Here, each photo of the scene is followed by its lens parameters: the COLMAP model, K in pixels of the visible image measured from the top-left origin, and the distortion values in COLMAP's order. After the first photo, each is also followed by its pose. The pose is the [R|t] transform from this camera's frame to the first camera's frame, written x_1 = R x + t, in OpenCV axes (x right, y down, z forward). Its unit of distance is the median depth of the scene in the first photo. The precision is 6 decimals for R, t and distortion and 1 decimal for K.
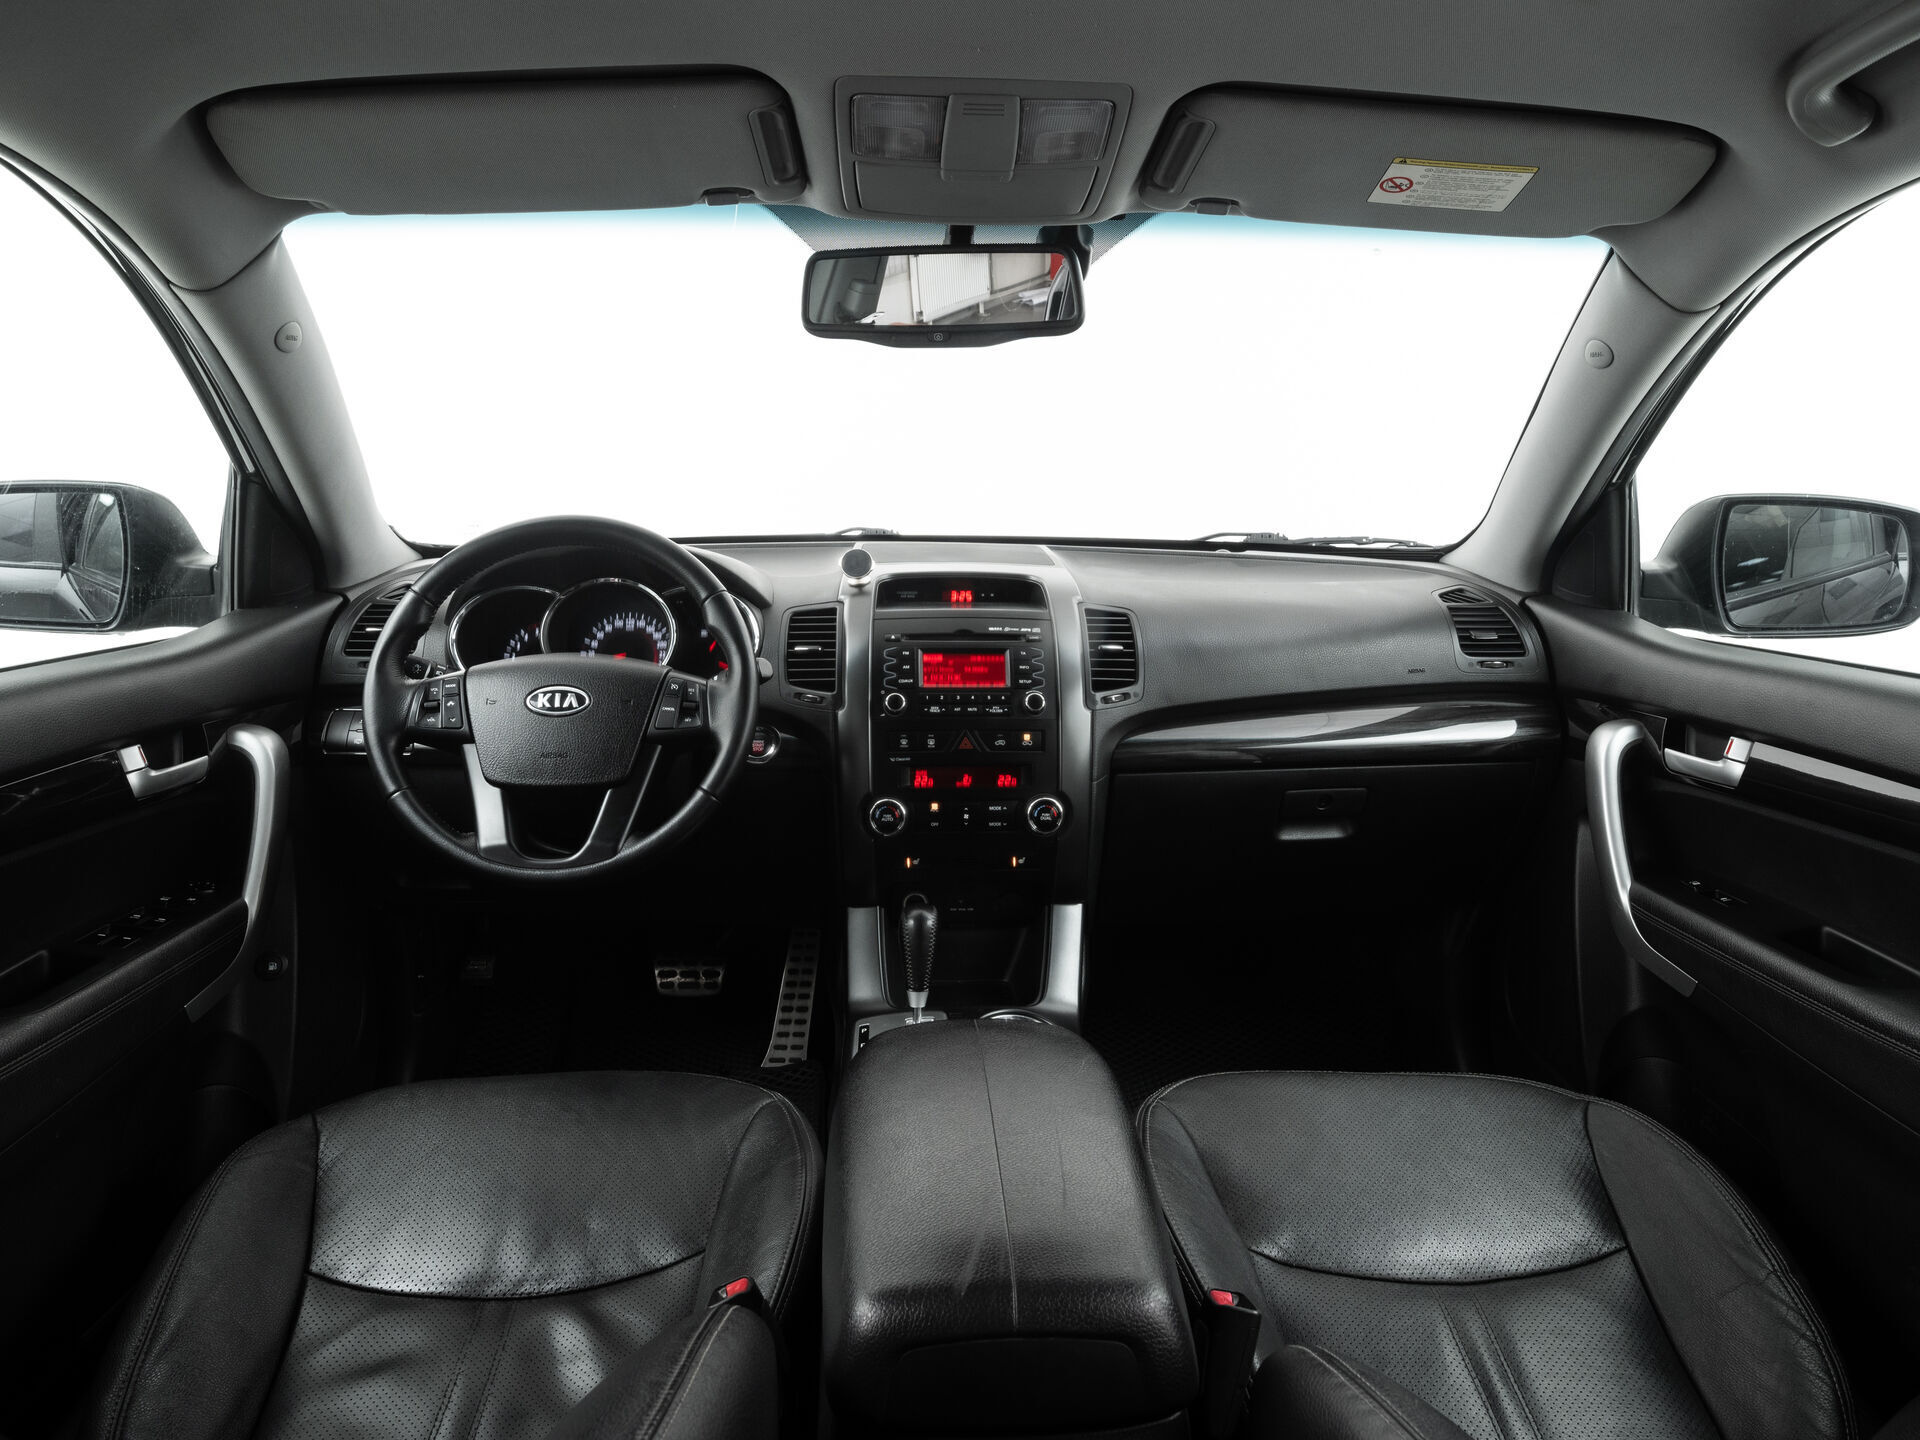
lens RADIAL K [[1229.1, 0, 972.9], [0, 1229.1, 721.6], [0, 0, 1]] dist [-0.028249, -0.000271]
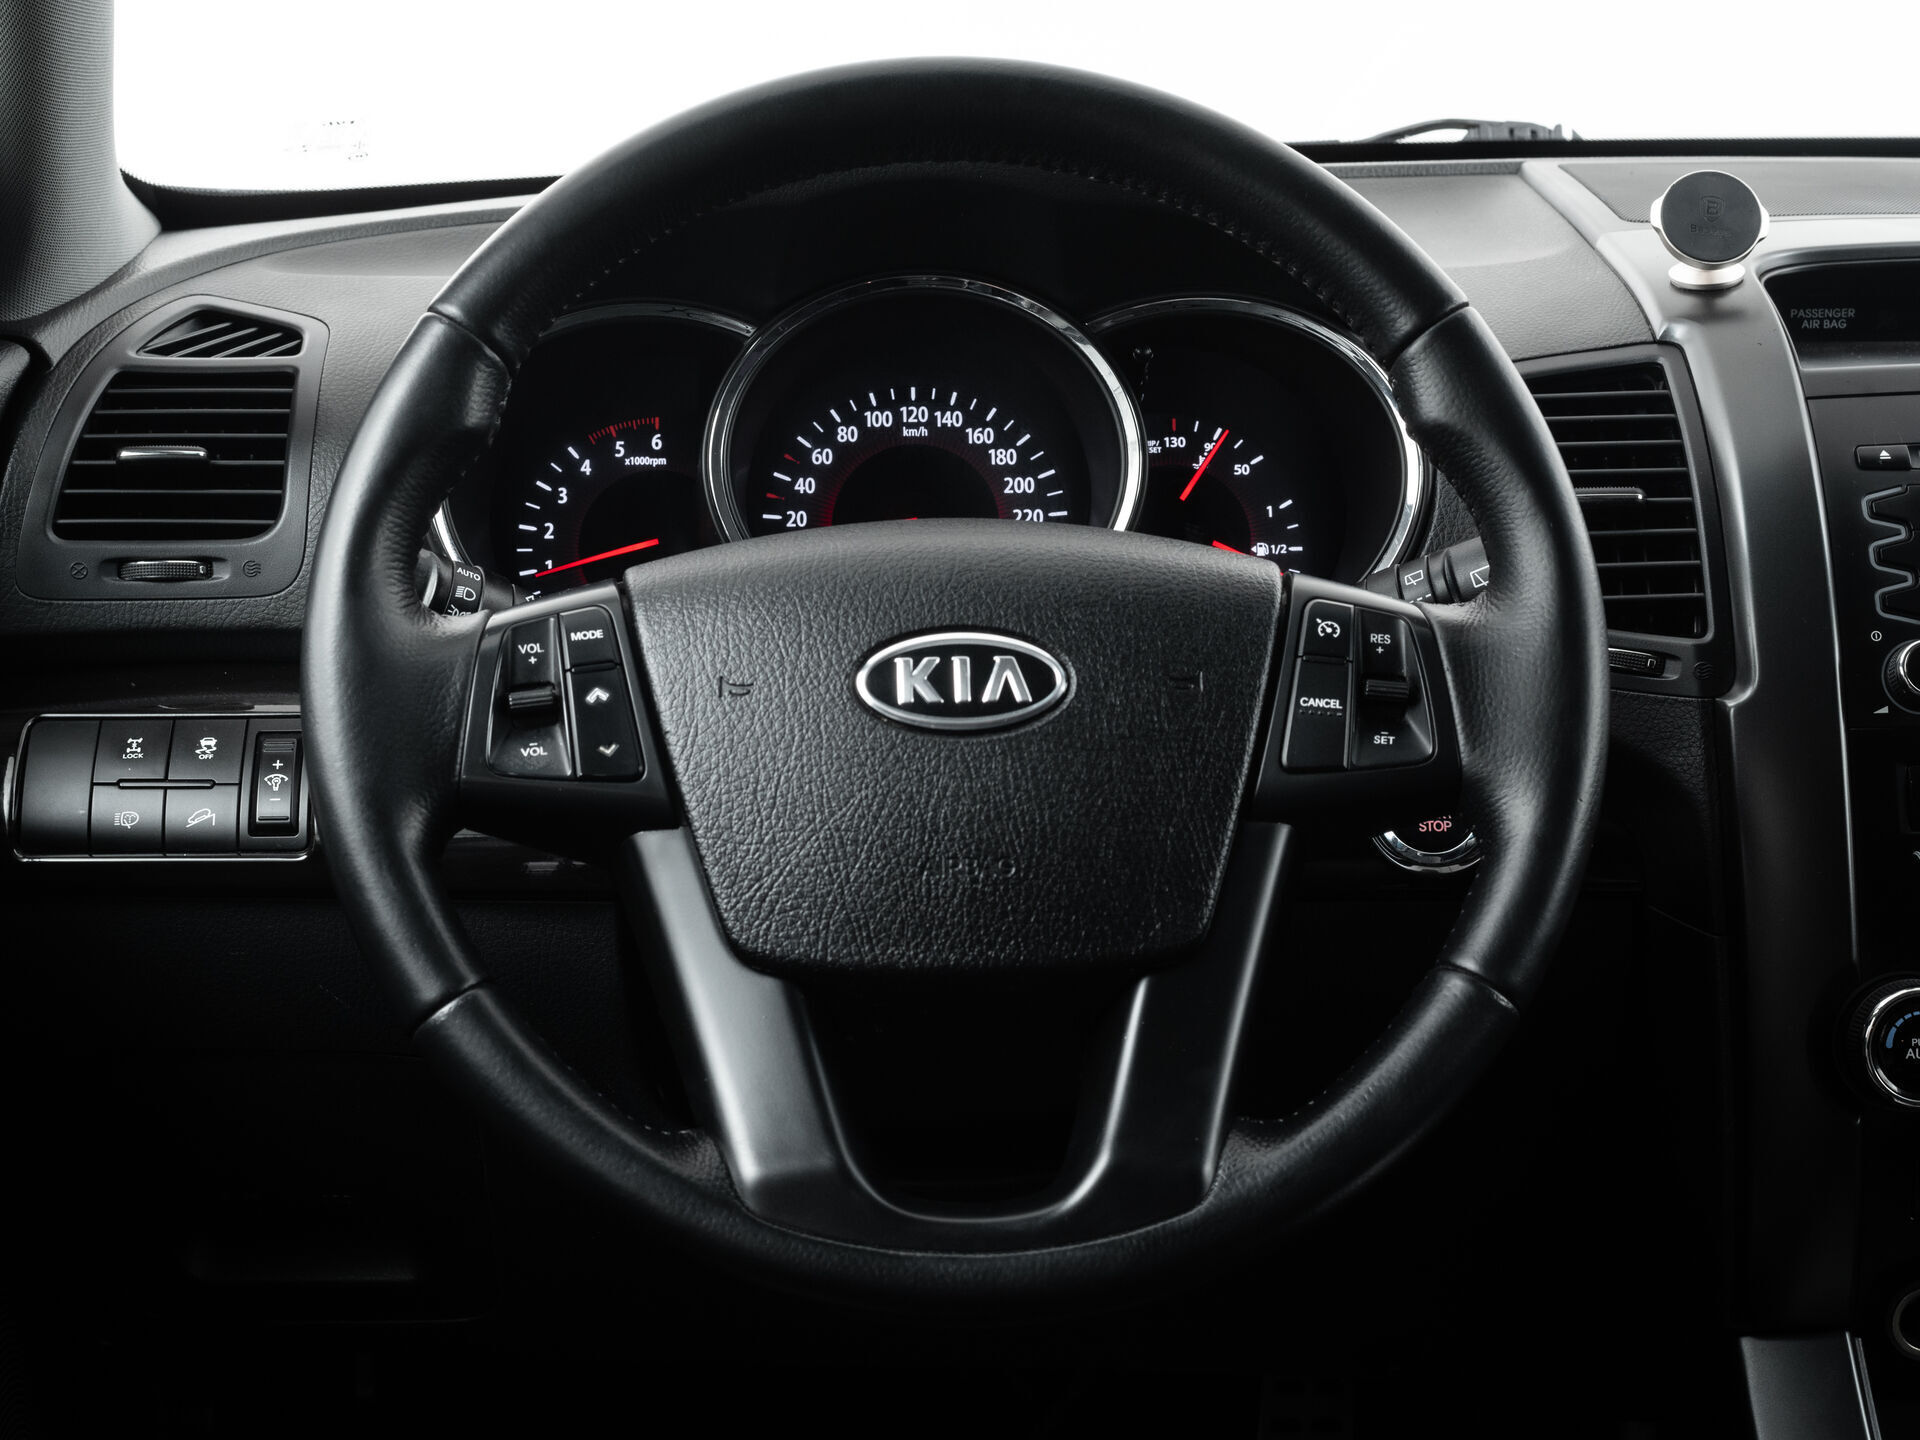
lens RADIAL K [[3317.9, 0, 977.7], [0, 3317.9, 804.4], [0, 0, 1]] dist [0.150846, -1.456860]
pose [[0.999811, -0.013579, -0.013905, -0.281590], [0.013986, 0.999464, 0.029596, -0.009443], [0.013496, -0.029785, 0.999465, 0.168120]]
